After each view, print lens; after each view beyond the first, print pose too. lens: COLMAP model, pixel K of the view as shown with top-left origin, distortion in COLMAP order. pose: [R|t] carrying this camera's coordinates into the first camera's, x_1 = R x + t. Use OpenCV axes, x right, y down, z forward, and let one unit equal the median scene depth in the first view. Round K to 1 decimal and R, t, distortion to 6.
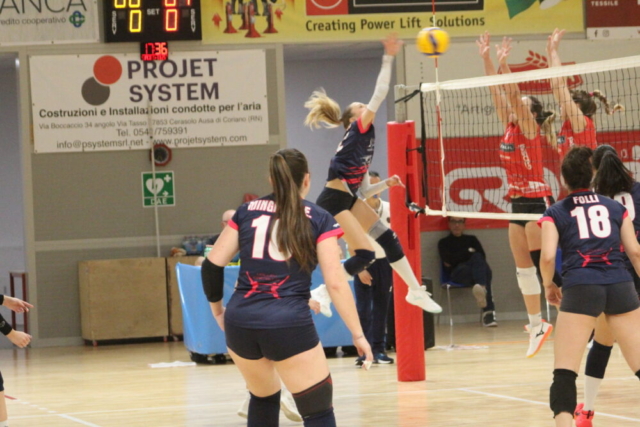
lens RADIAL K [[2947.4, 0, 321.6], [0, 2947.4, 212.2], [0, 0, 1]] dist [0.242407, 0.000000]
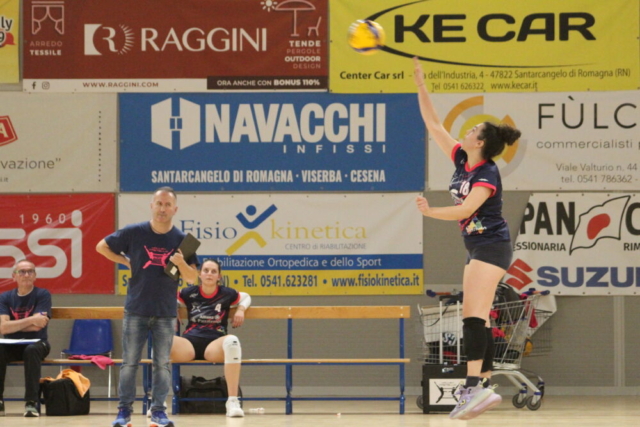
lens RADIAL K [[2947.4, 0, 316.9], [0, 2947.4, 211.1], [0, 0, 1]] dist [0.242407, 0.000000]
pose [[0.941387, 0.038230, -0.335154, 0.480426], [-0.042153, 0.999101, -0.004434, -0.021493], [0.334684, 0.018302, 0.942153, 0.173796]]
